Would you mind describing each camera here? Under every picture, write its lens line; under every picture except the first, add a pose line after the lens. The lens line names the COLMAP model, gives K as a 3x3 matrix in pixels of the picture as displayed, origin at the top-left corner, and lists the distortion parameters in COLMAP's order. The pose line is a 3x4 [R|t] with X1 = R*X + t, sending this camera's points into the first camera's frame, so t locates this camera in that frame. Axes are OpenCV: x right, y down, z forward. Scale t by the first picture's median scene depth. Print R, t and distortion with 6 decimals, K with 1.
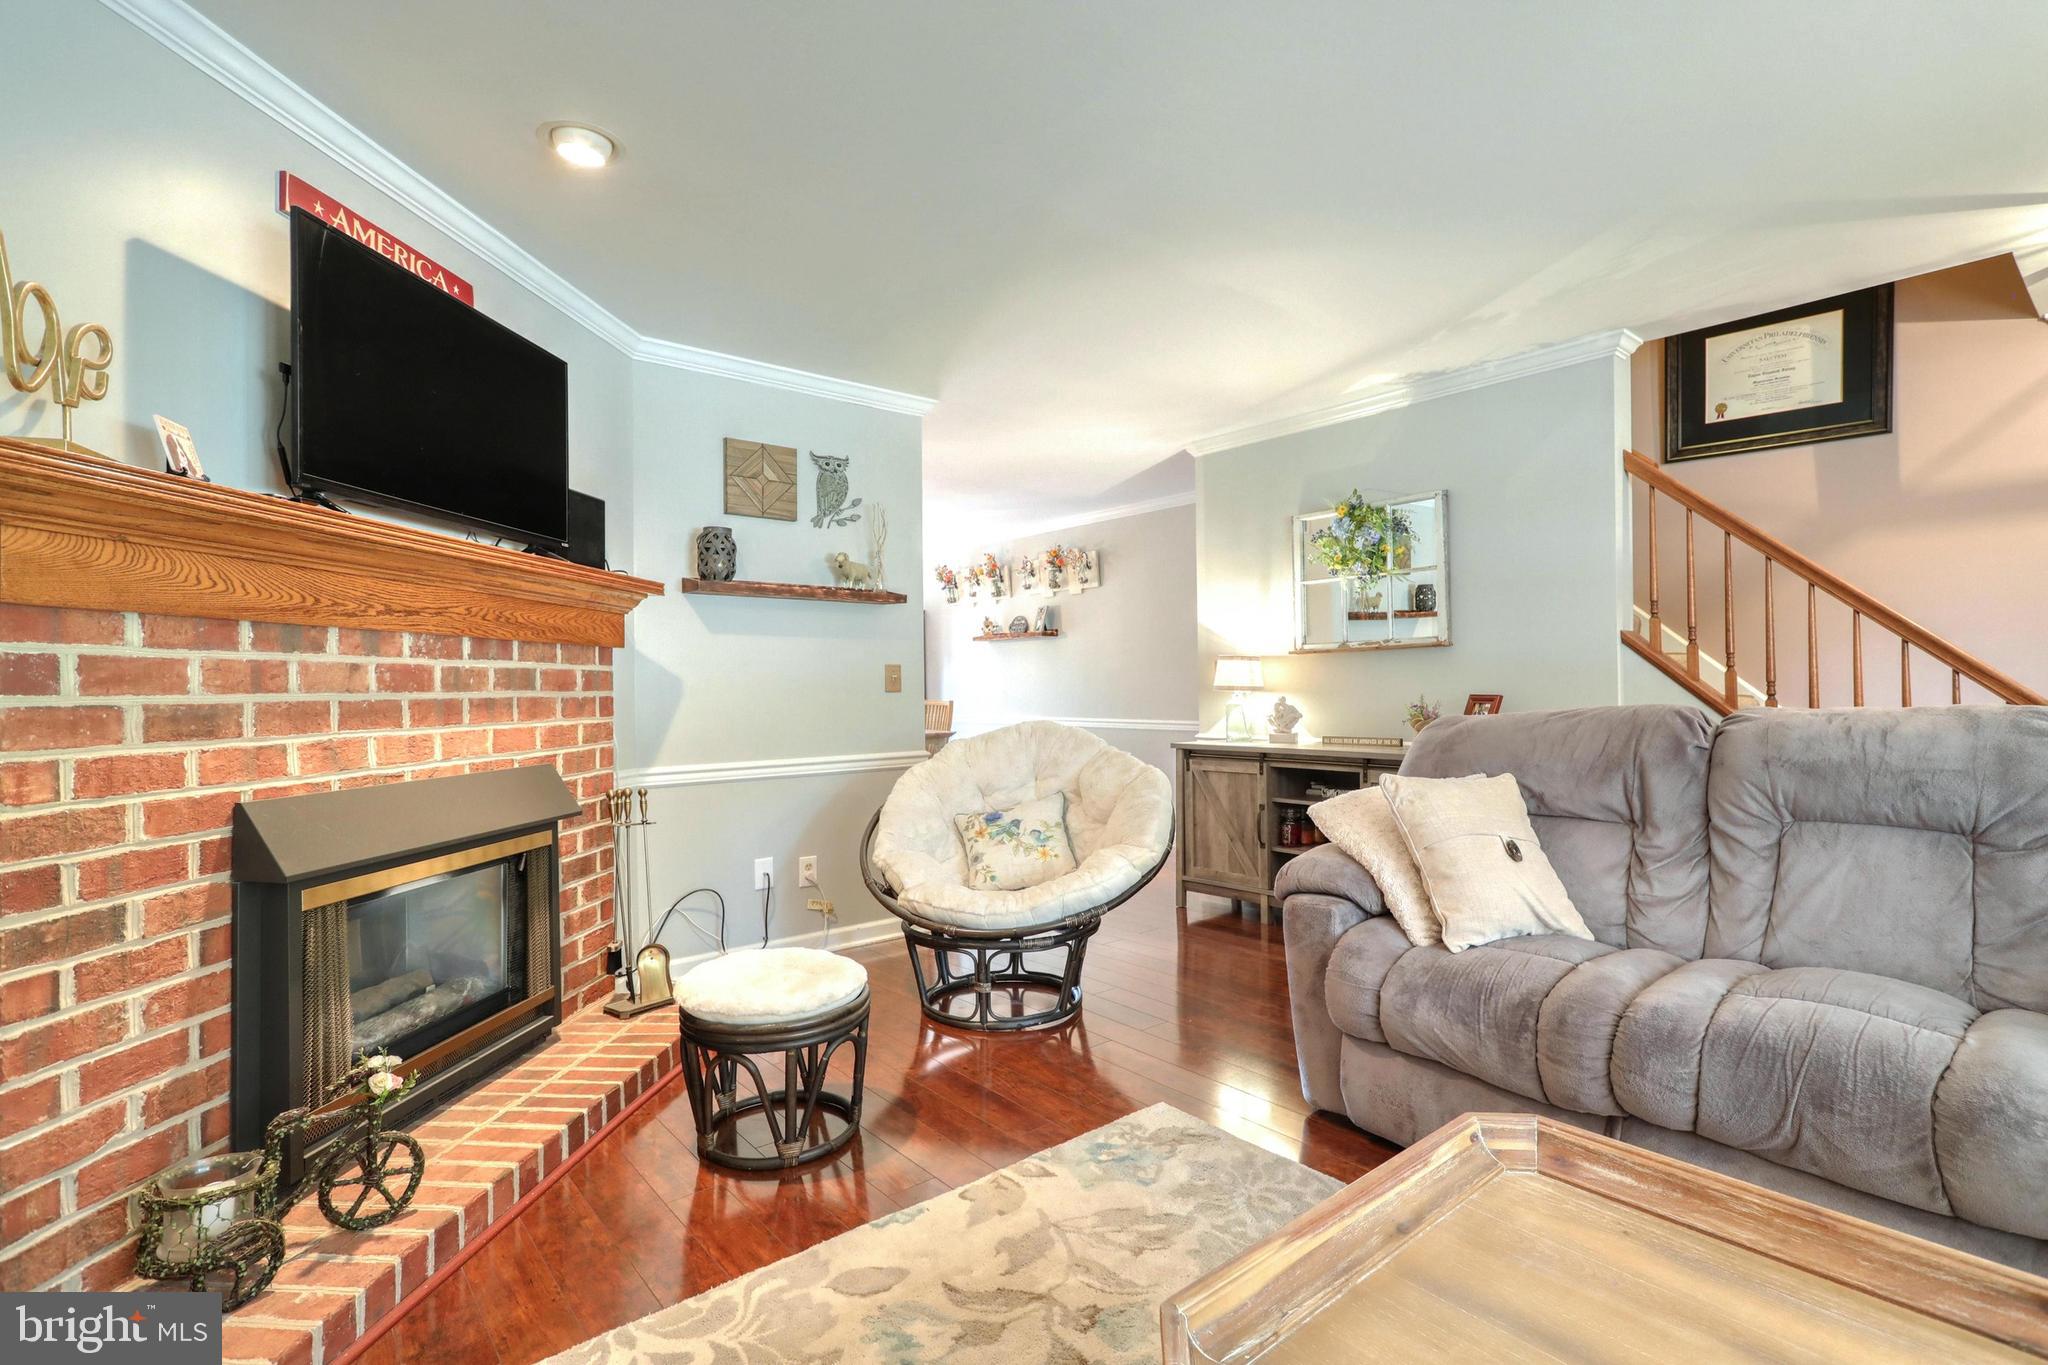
lens RADIAL K [[970.9, 0, 1021.9], [0, 970.9, 684.1], [0, 0, 1]] dist [-0.004279, 0.001334]
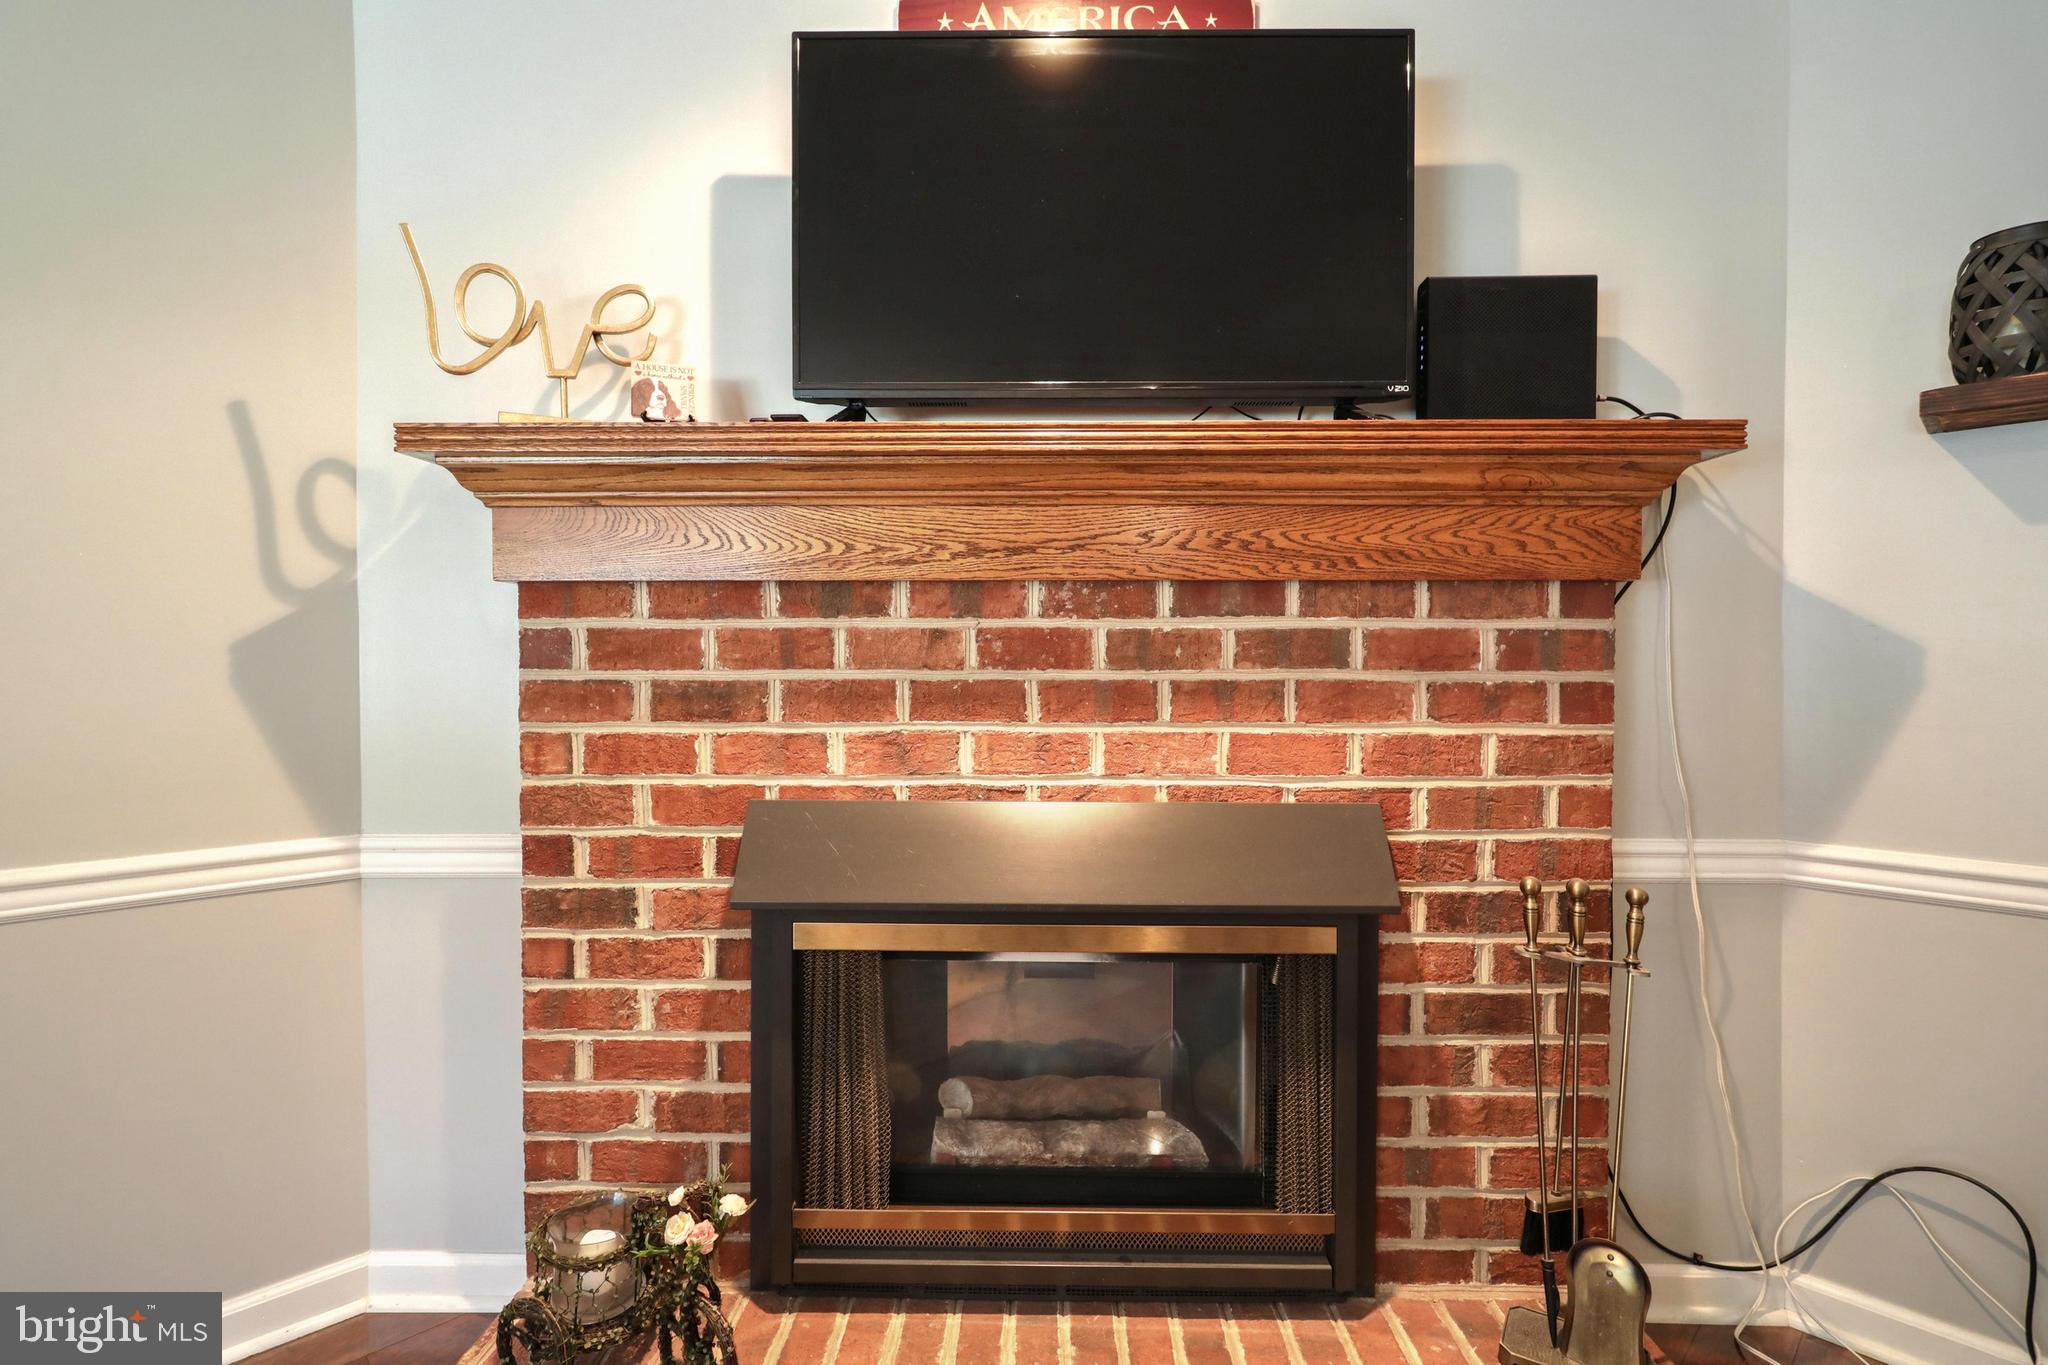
lens RADIAL K [[970.9, 0, 1021.2], [0, 970.9, 688.6], [0, 0, 1]] dist [-0.004279, 0.001334]
pose [[0.092434, 0.028602, -0.995308, 0.042632], [0.001457, 0.999582, 0.028860, 0.002450], [0.995718, -0.004118, 0.092353, 1.039358]]
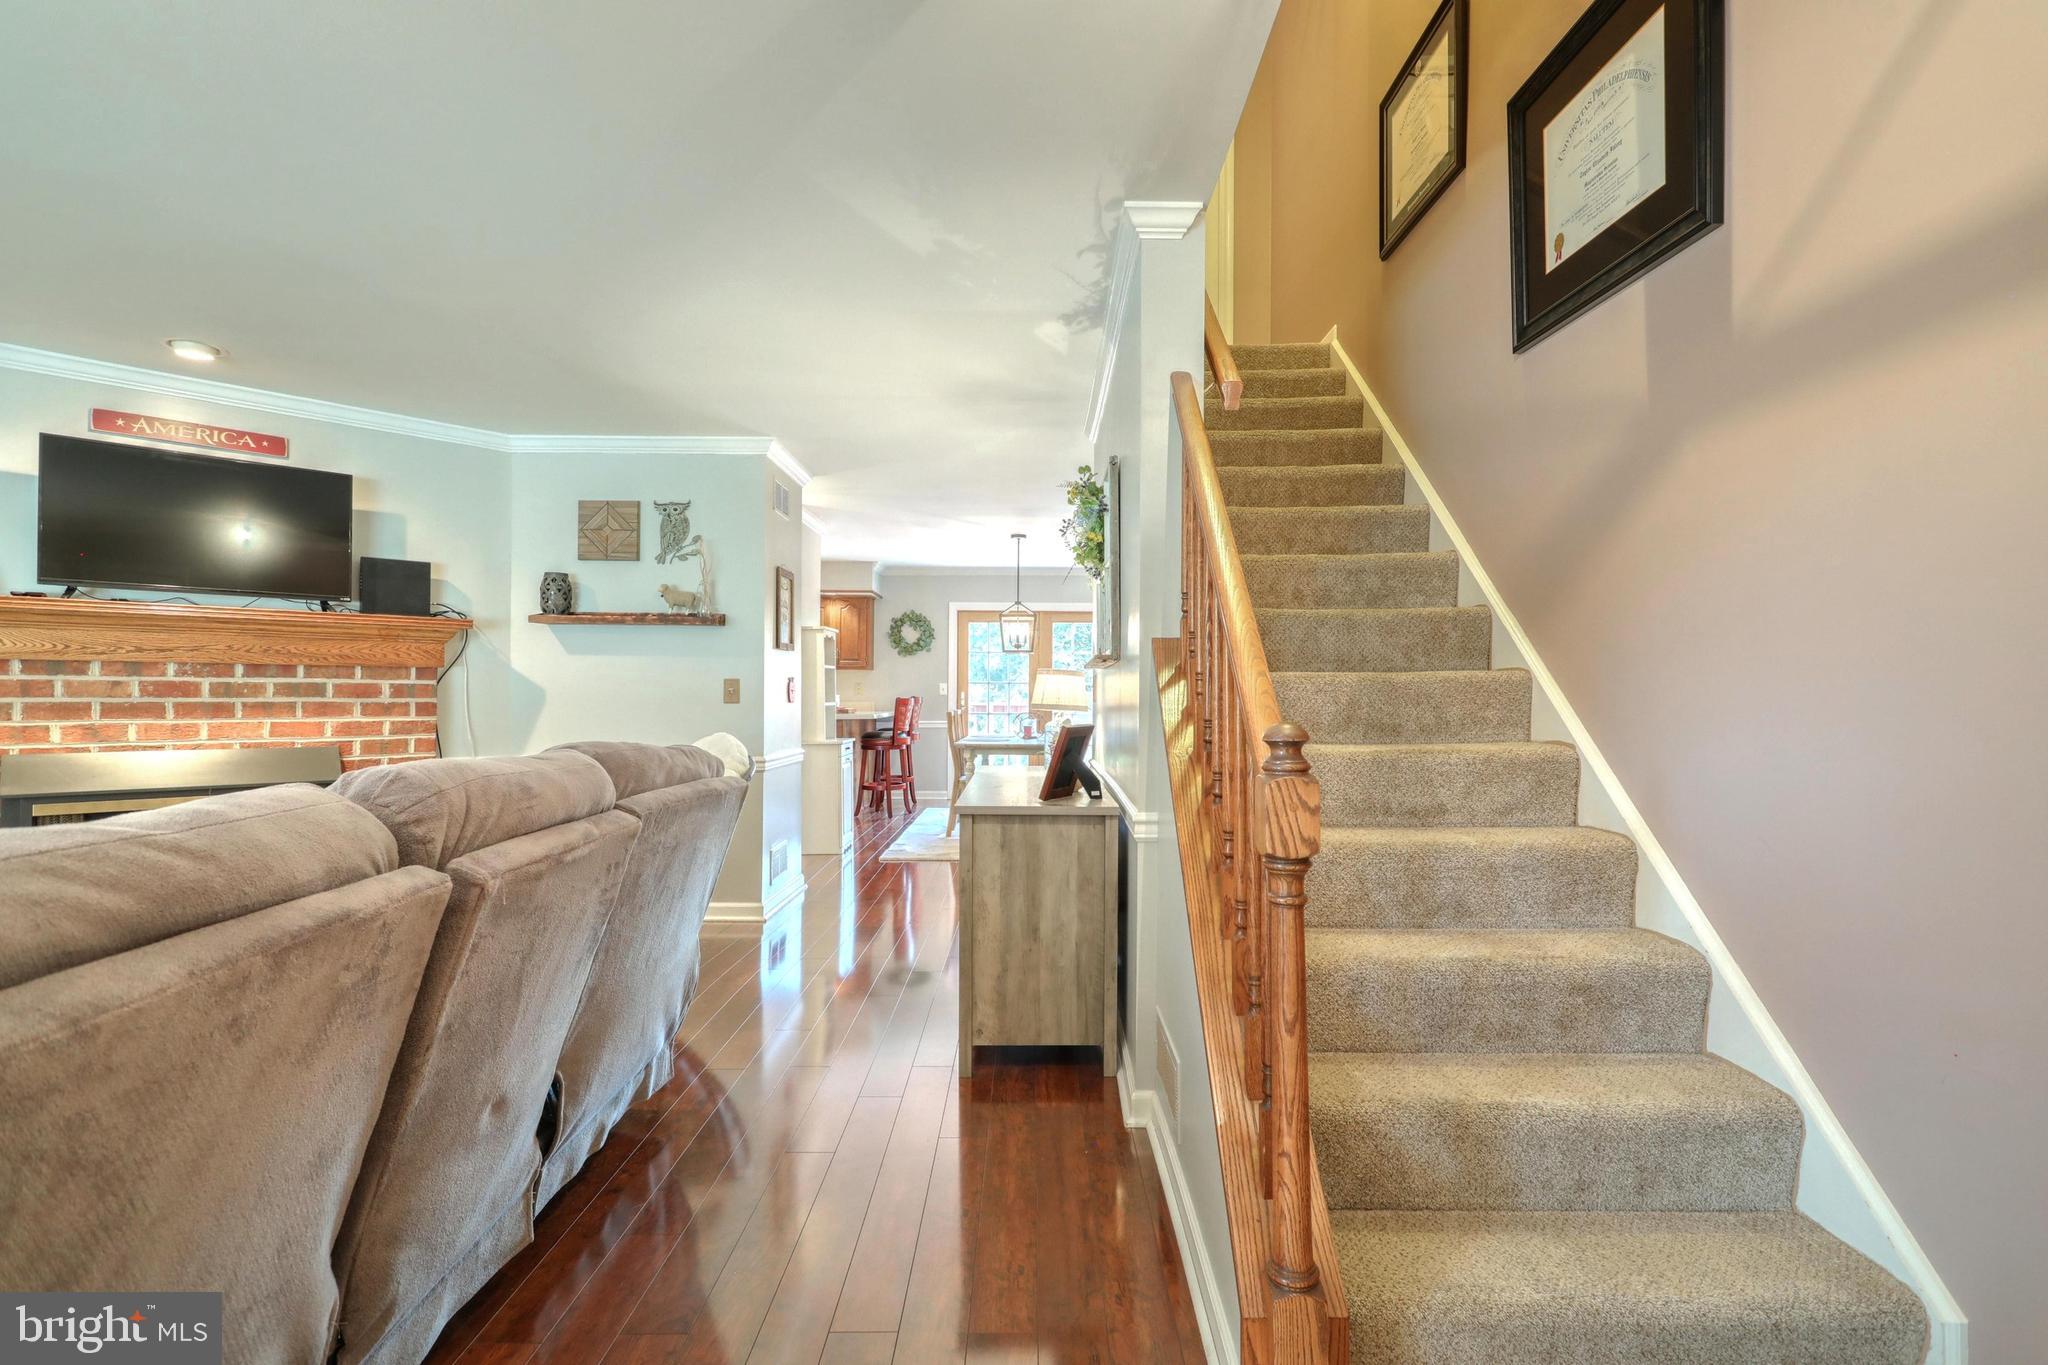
lens RADIAL K [[970.9, 0, 1053.2], [0, 970.9, 682.8], [0, 0, 1]] dist [-0.004279, 0.001334]
pose [[0.782638, 0.000771, -0.622477, 1.791399], [-0.006756, 0.999951, -0.007256, -0.017122], [0.622441, 0.009884, 0.782604, 0.716273]]
